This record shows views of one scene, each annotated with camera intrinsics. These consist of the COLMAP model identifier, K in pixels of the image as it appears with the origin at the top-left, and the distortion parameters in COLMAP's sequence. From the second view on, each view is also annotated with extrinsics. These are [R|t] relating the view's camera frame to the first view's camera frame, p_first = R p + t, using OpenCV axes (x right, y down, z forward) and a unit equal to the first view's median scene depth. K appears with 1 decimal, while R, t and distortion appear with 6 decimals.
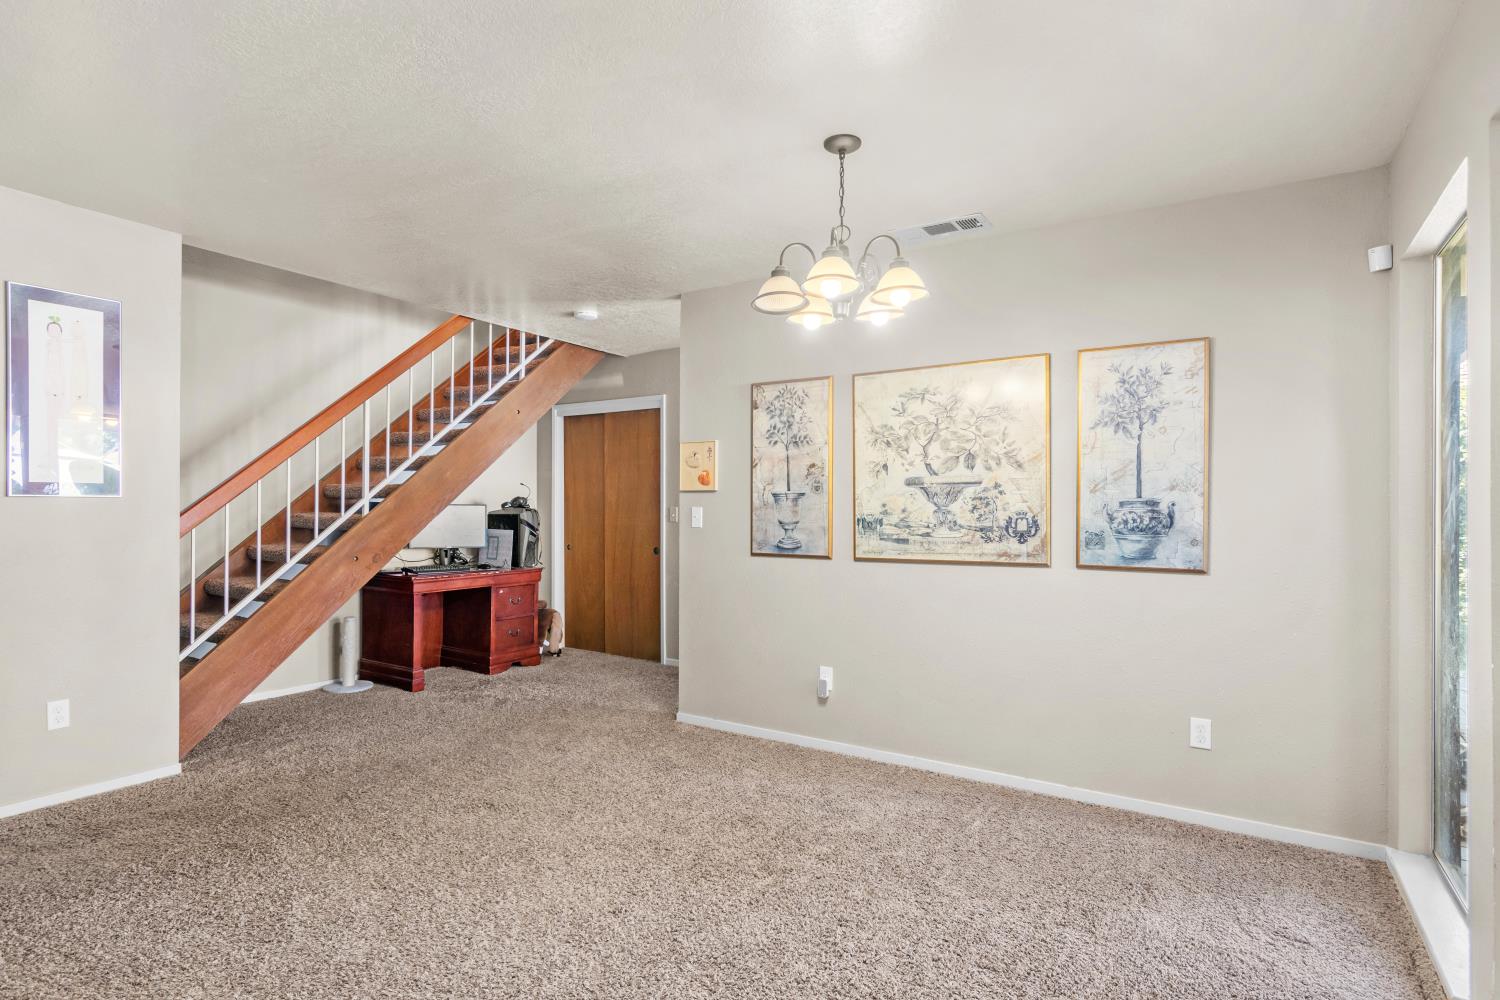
lens RADIAL K [[762.8, 0, 744.8], [0, 762.8, 505.1], [0, 0, 1]] dist [-0.004319, 0.002313]
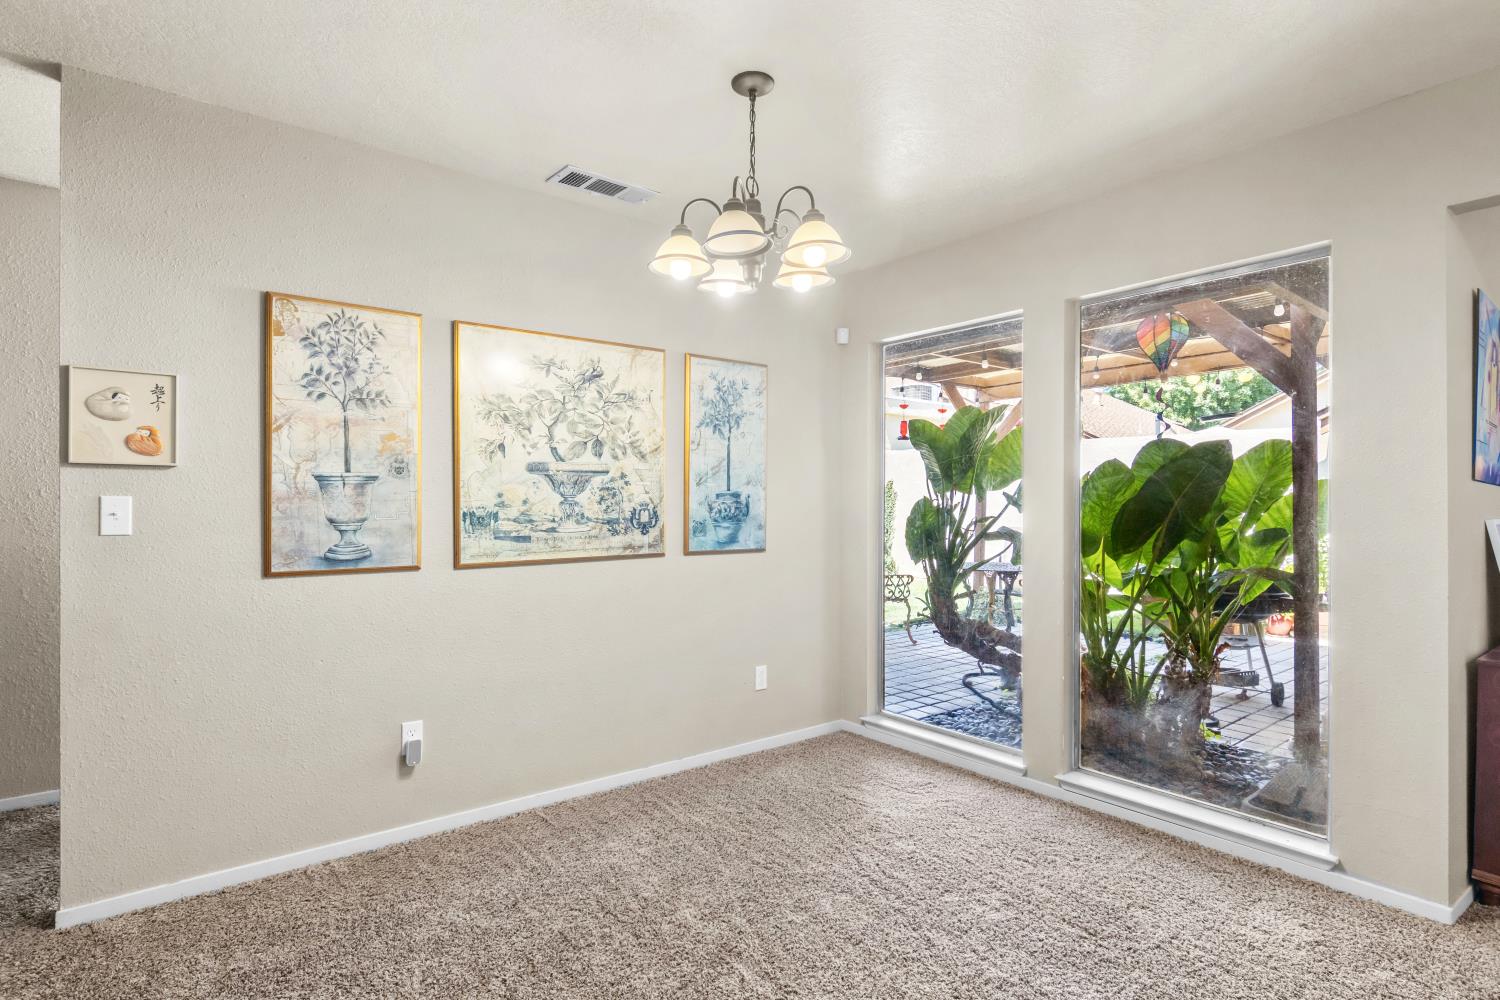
lens RADIAL K [[762.8, 0, 743.6], [0, 762.8, 499.9], [0, 0, 1]] dist [-0.004319, 0.002313]
pose [[0.321656, -0.001446, 0.946856, -0.503365], [-0.008499, 0.999954, 0.004414, -0.000689], [-0.946819, -0.009467, 0.321629, 0.517261]]
